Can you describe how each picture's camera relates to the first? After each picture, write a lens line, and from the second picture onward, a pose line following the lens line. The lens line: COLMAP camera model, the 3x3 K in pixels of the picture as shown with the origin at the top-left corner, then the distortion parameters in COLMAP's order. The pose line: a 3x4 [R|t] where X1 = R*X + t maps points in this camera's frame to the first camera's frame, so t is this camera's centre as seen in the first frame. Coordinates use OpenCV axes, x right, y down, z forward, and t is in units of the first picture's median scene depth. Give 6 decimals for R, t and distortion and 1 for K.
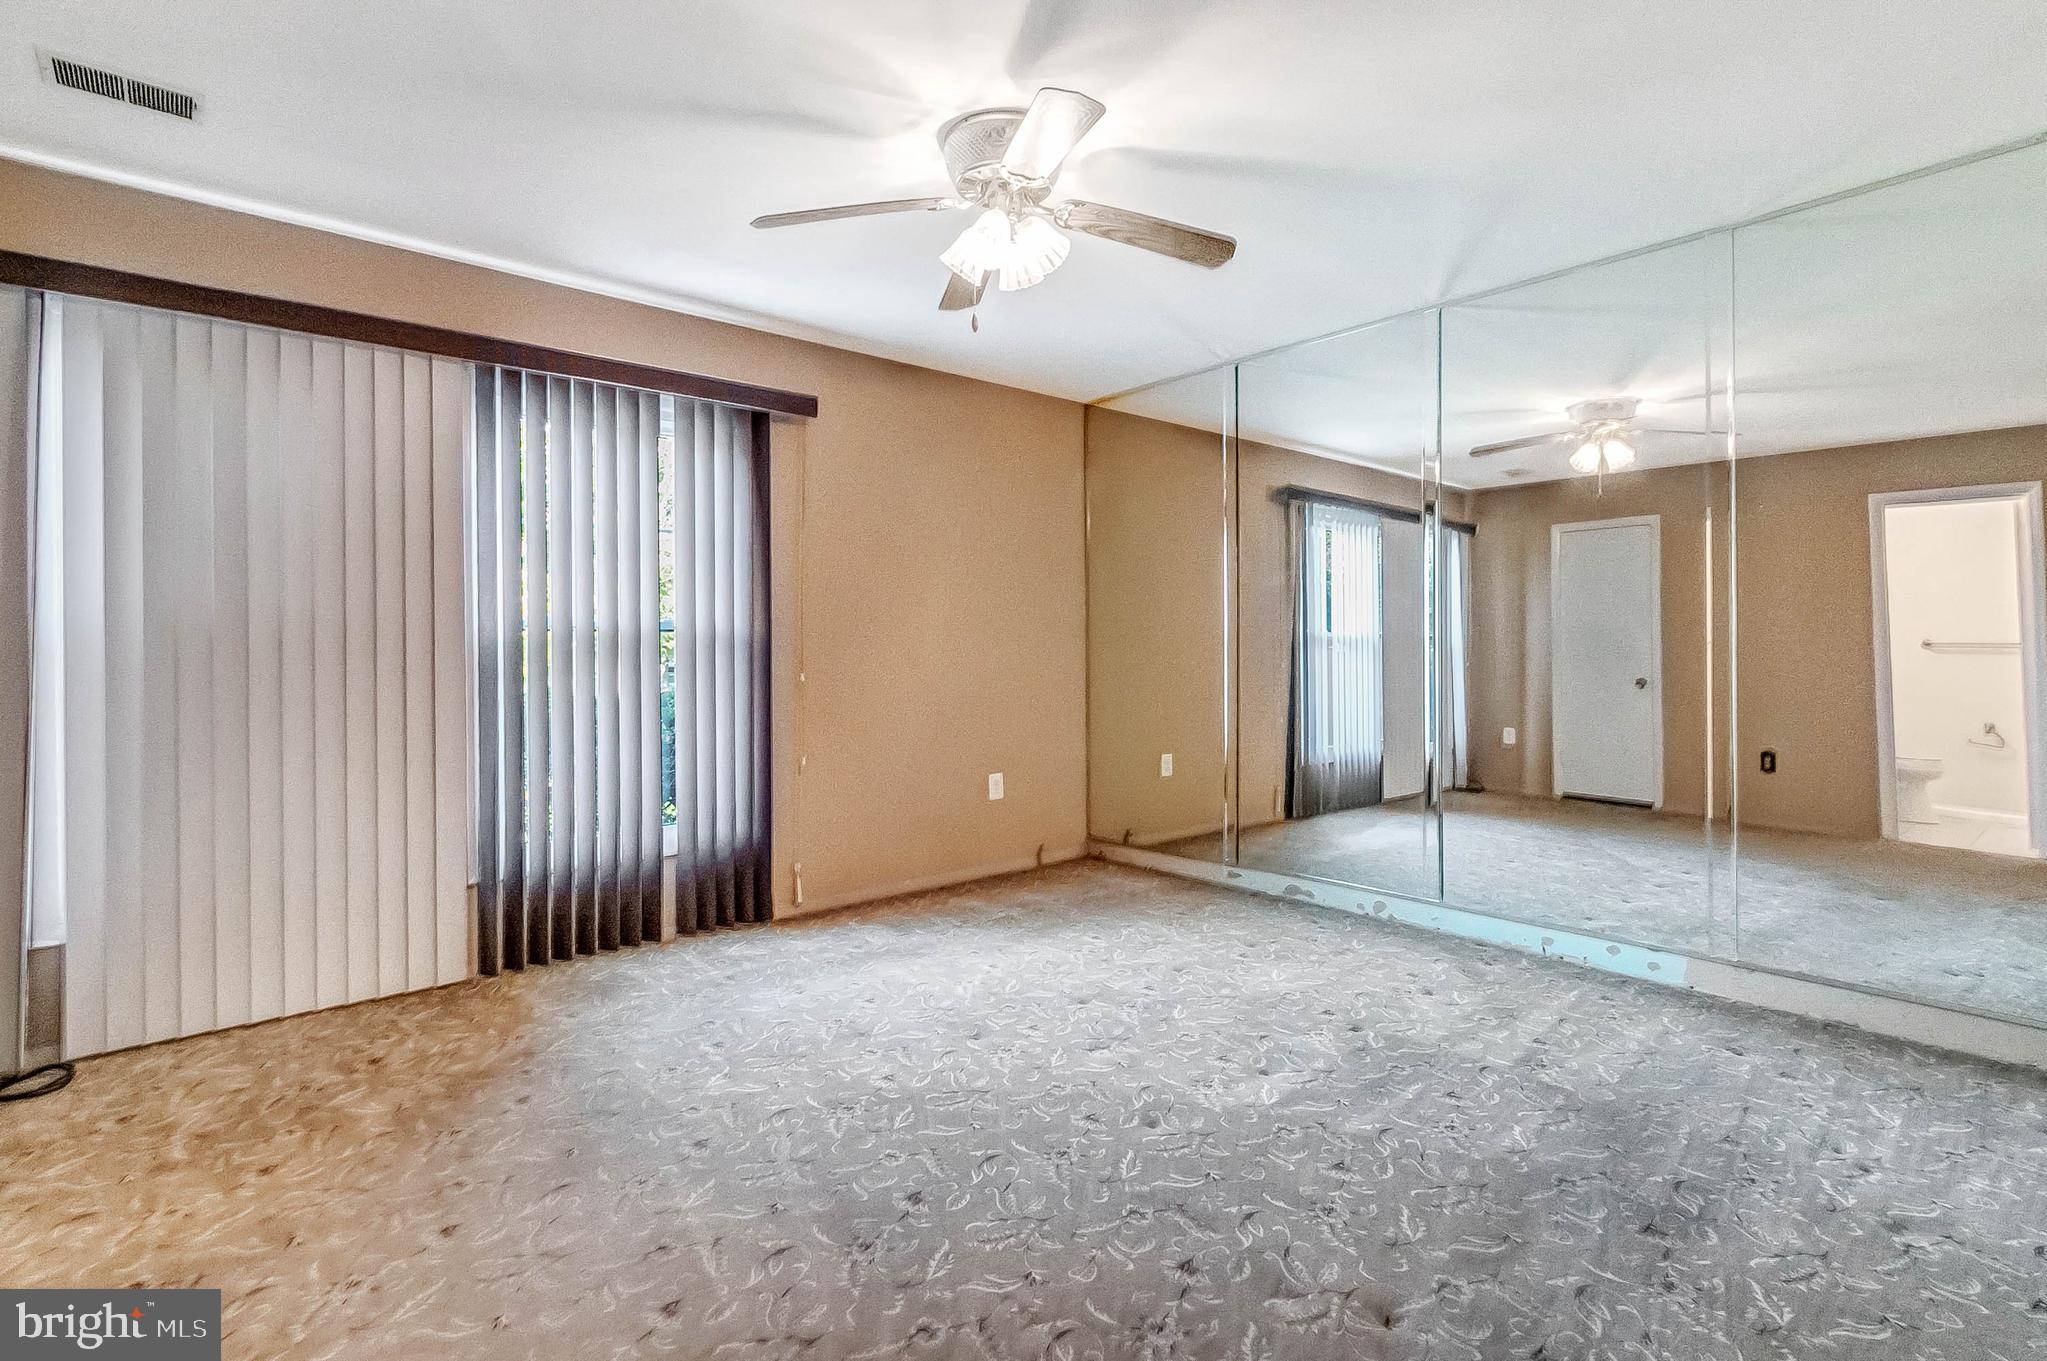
lens RADIAL K [[956.0, 0, 1006.9], [0, 956.0, 676.0], [0, 0, 1]] dist [0.005192, 0.000507]
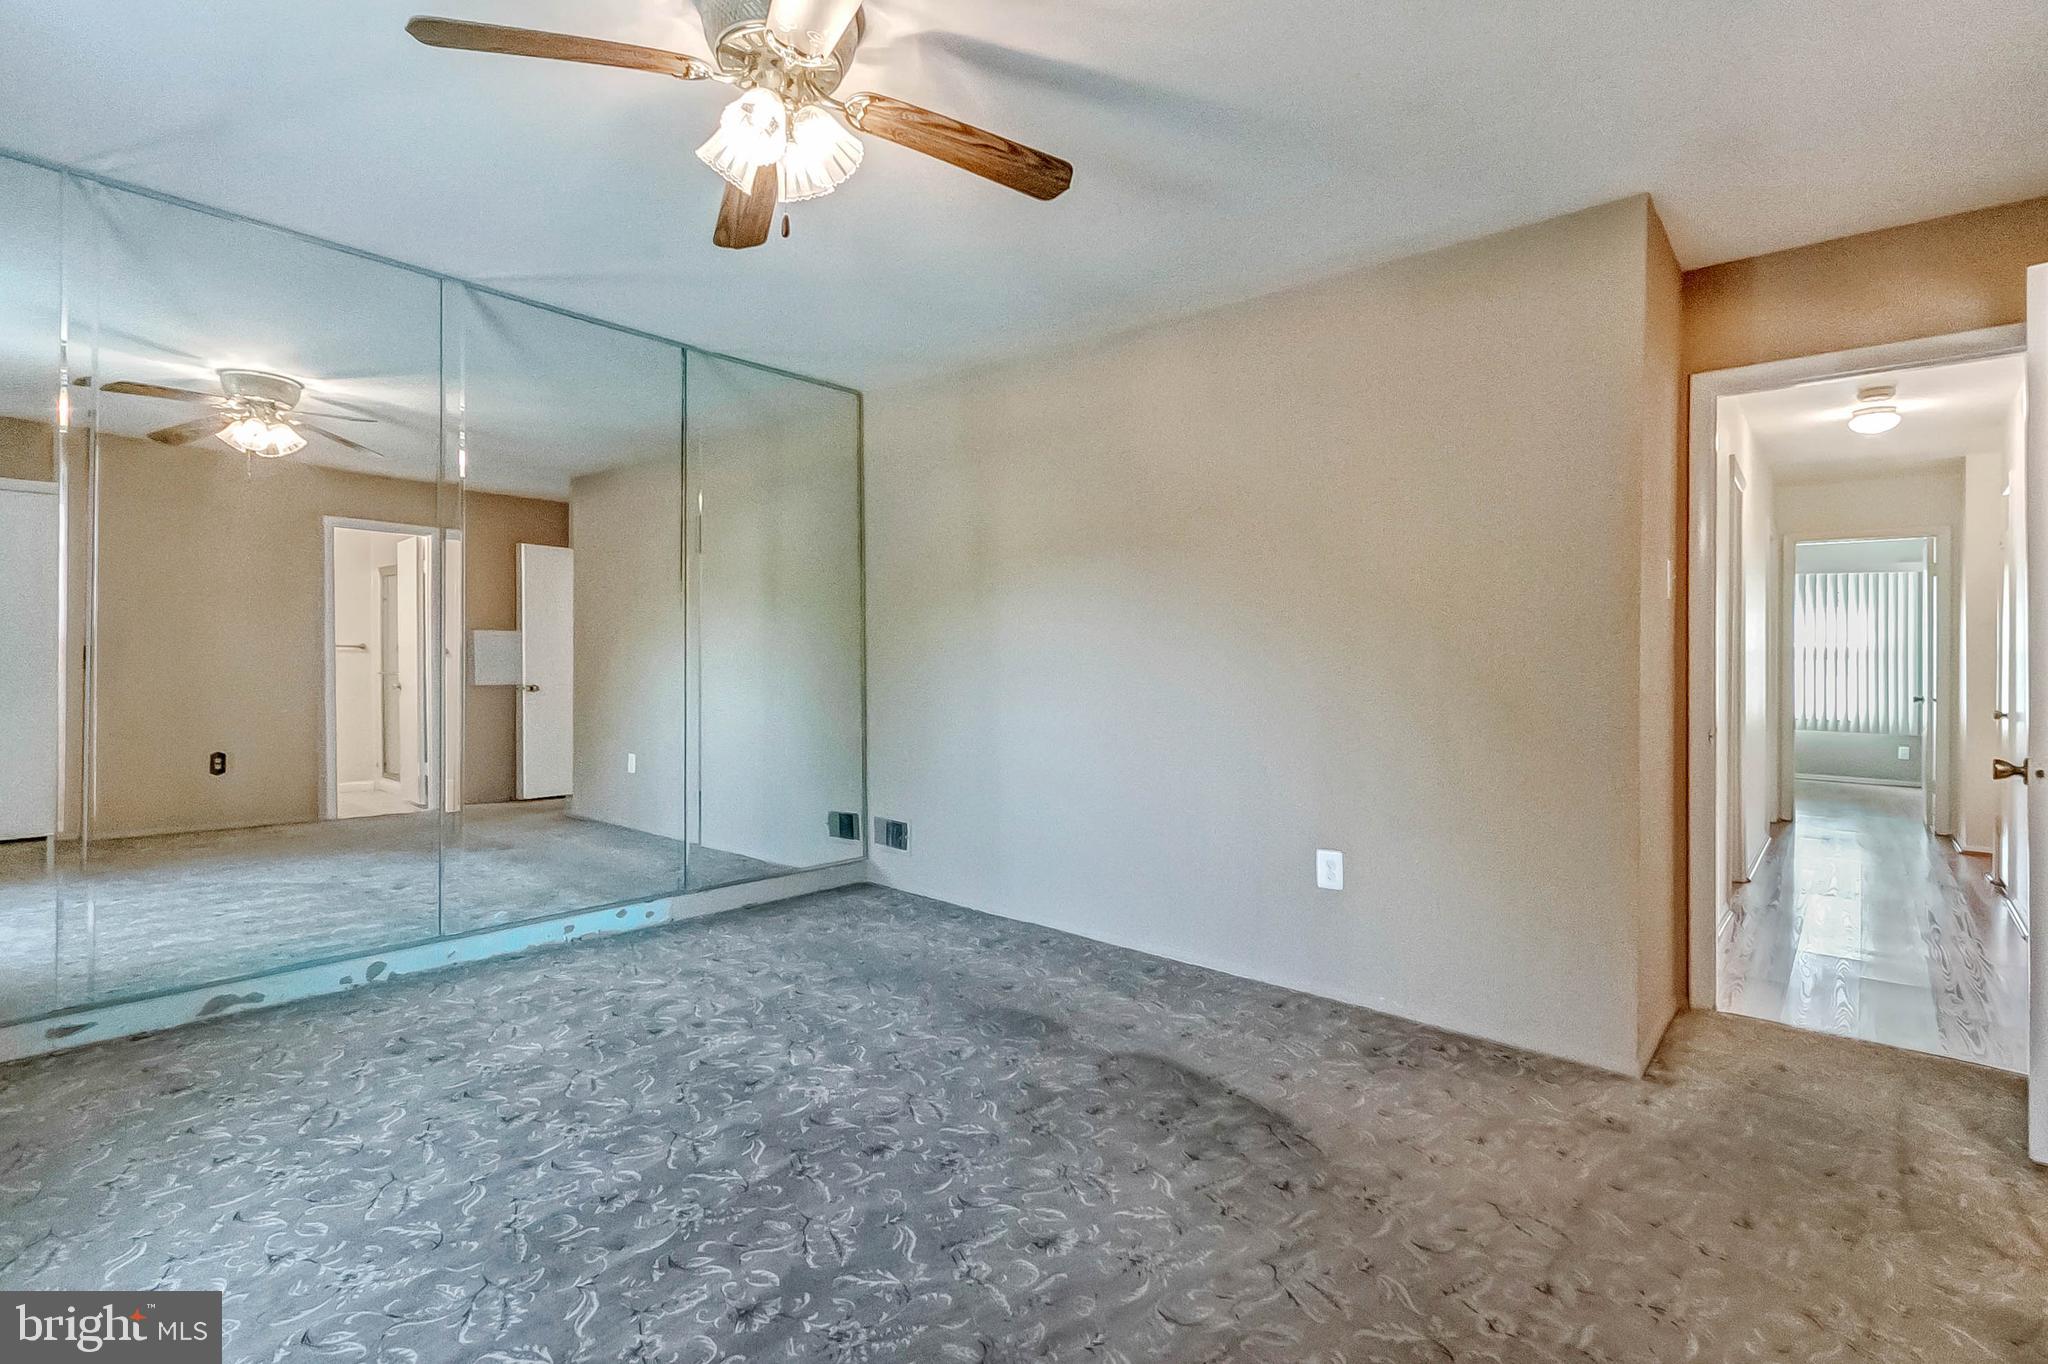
lens RADIAL K [[969.2, 0, 1028.4], [0, 969.2, 652.0], [0, 0, 1]] dist [0.025726, -0.000156]
pose [[-0.130340, -0.000651, 0.991469, -0.490163], [0.010328, 0.999945, 0.002014, -0.027089], [-0.991416, 0.010502, -0.130326, 0.506264]]
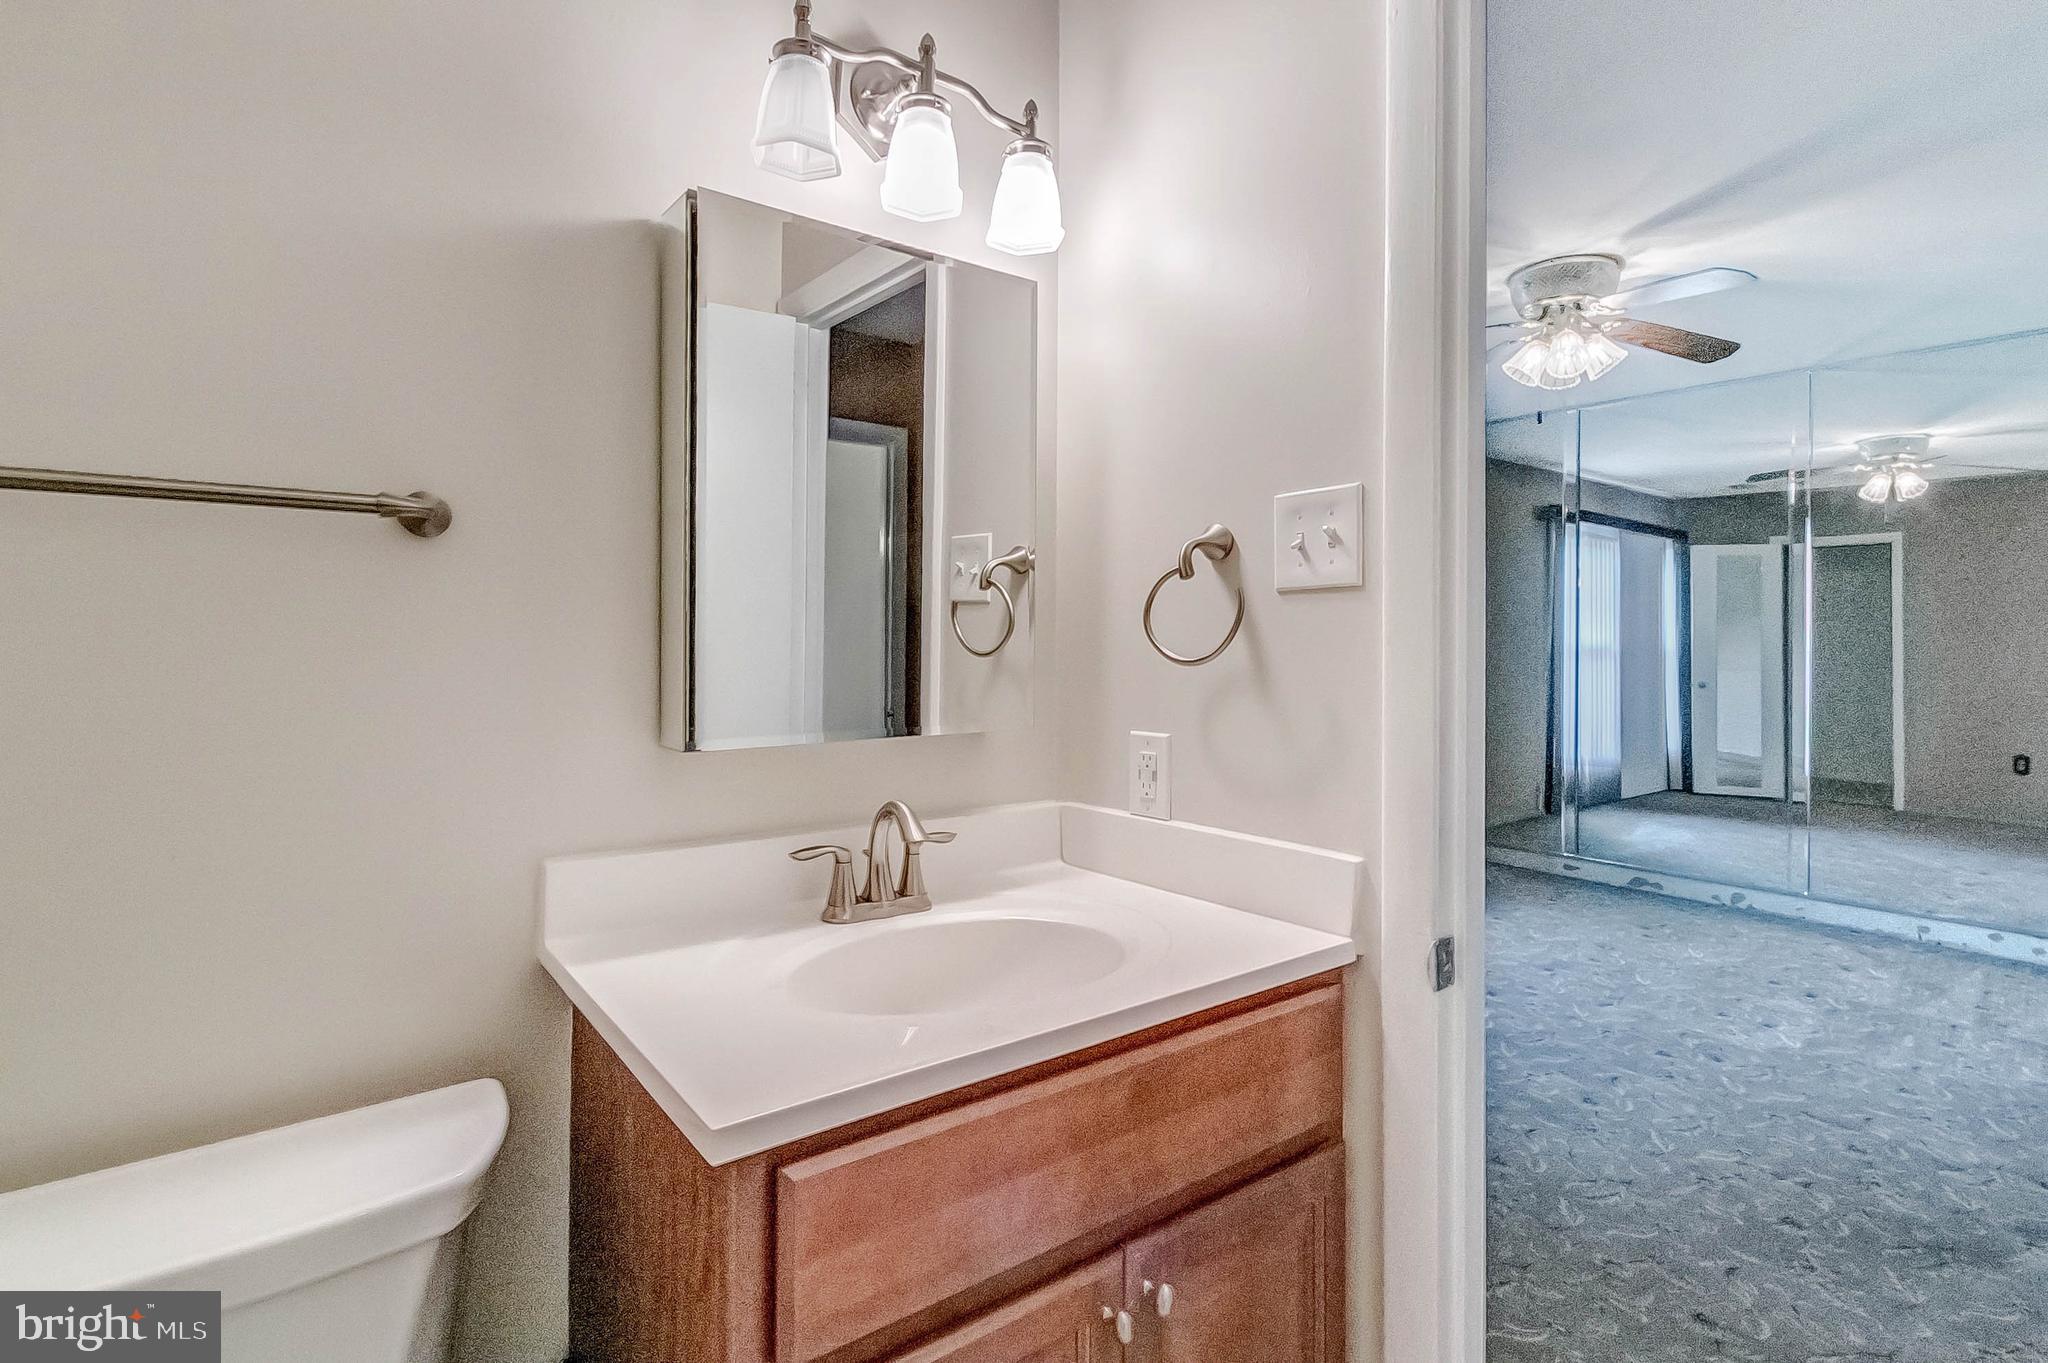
lens RADIAL K [[956.5, 0, 1007.4], [0, 956.5, 677.0], [0, 0, 1]] dist [0.005192, 0.000507]
pose [[0.997580, -0.003135, -0.069453, -0.379915], [0.004135, 0.999890, 0.014262, -0.041680], [0.069400, -0.014514, 0.997483, -0.196164]]
